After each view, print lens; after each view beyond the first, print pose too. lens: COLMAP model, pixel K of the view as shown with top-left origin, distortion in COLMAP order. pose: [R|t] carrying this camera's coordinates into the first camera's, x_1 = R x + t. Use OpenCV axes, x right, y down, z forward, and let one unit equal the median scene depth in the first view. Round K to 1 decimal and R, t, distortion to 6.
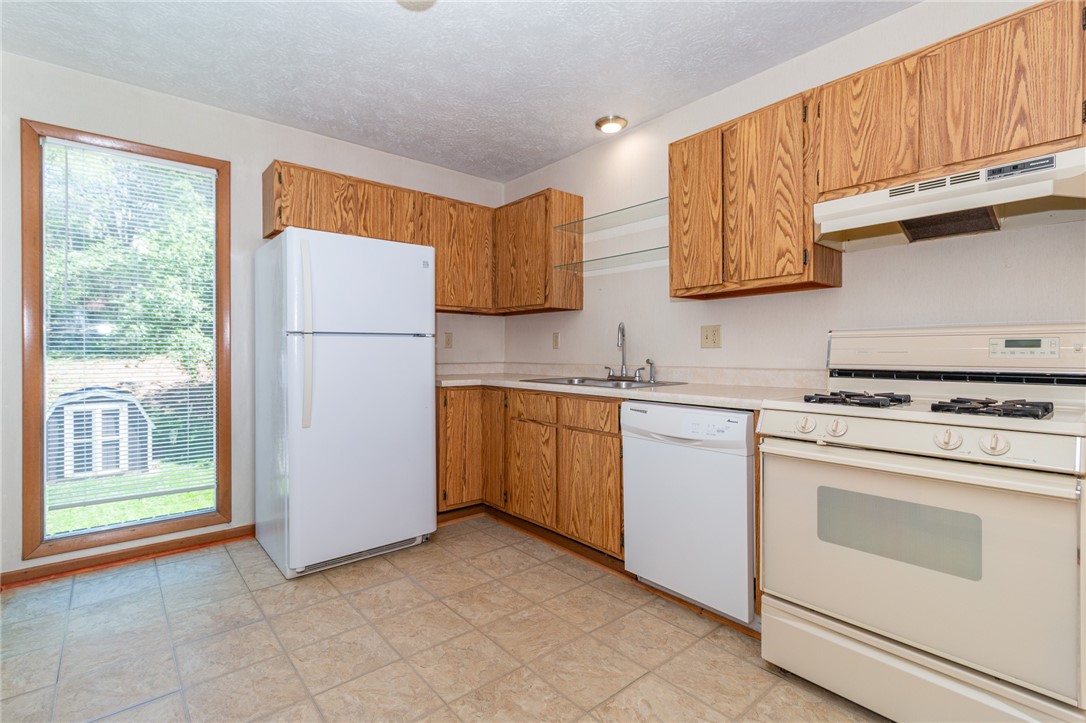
lens RADIAL K [[508.0, 0, 546.1], [0, 508.0, 354.0], [0, 0, 1]] dist [0.002503, 0.001435]
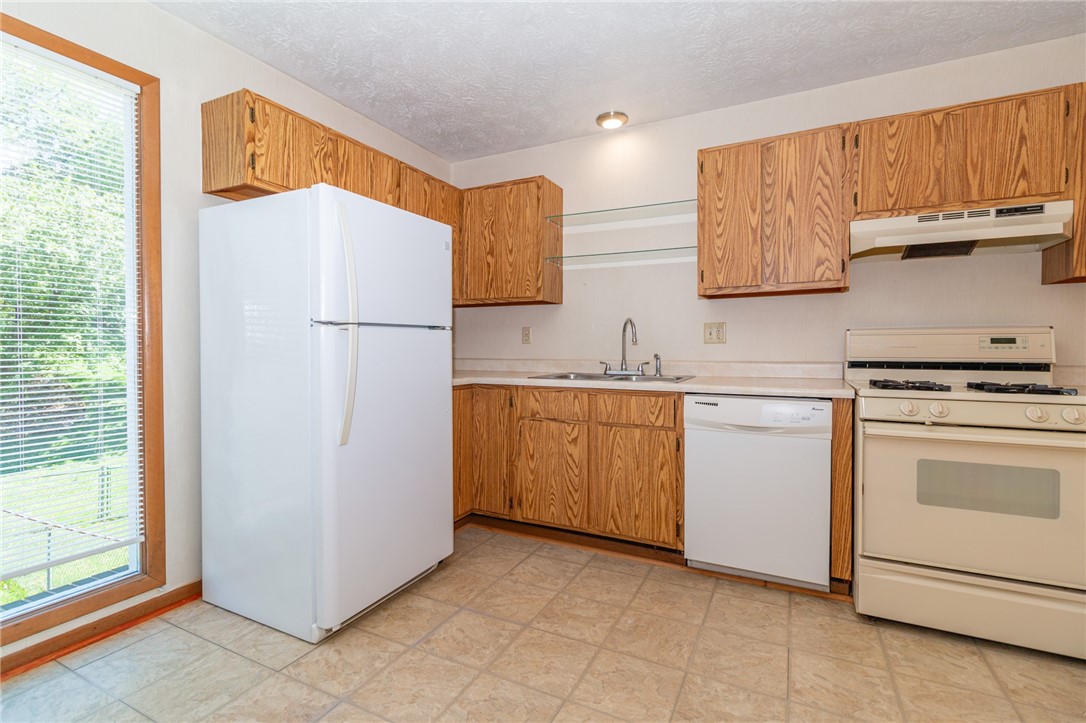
lens RADIAL K [[500.1, 0, 543.6], [0, 500.1, 354.3], [0, 0, 1]] dist [0.000688, 0.001144]
pose [[0.920149, -0.006462, 0.391514, -0.466614], [0.001987, 0.999928, 0.011834, -0.002047], [-0.391563, -0.010111, 0.920096, 0.168421]]
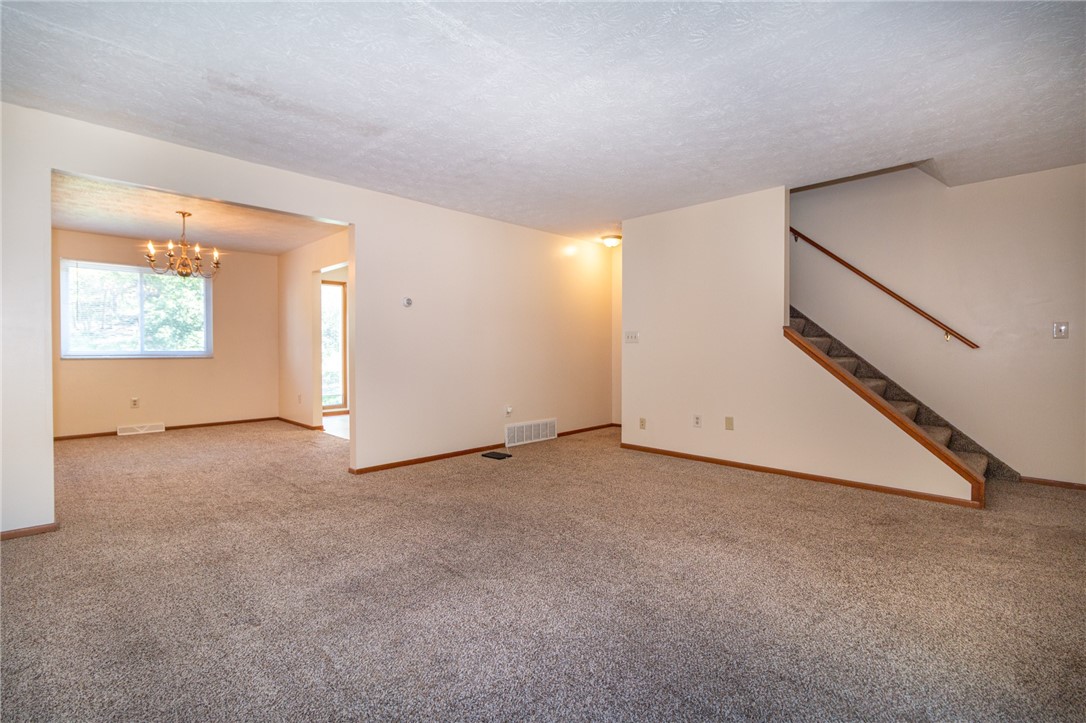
lens RADIAL K [[493.8, 0, 545.1], [0, 493.8, 356.9], [0, 0, 1]] dist [-0.001801, -0.000091]
pose [[0.995254, -0.002481, 0.097278, 0.255990], [0.001130, 0.999902, 0.013939, 0.006344], [-0.097303, -0.013763, 0.995160, -2.167935]]
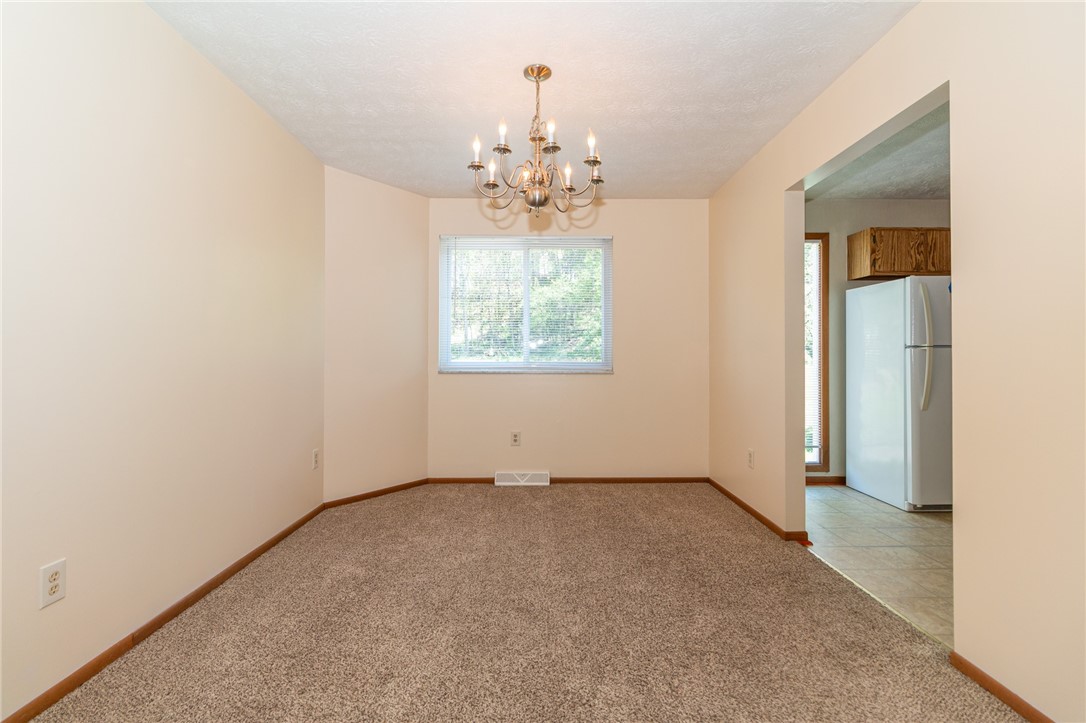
lens RADIAL K [[493.8, 0, 545.1], [0, 493.8, 356.9], [0, 0, 1]] dist [-0.001801, -0.000091]
pose [[0.768732, -0.001582, -0.639569, -0.383867], [-0.000831, 0.999994, -0.003473, -0.004533], [0.639571, 0.003201, 0.768726, -0.763099]]
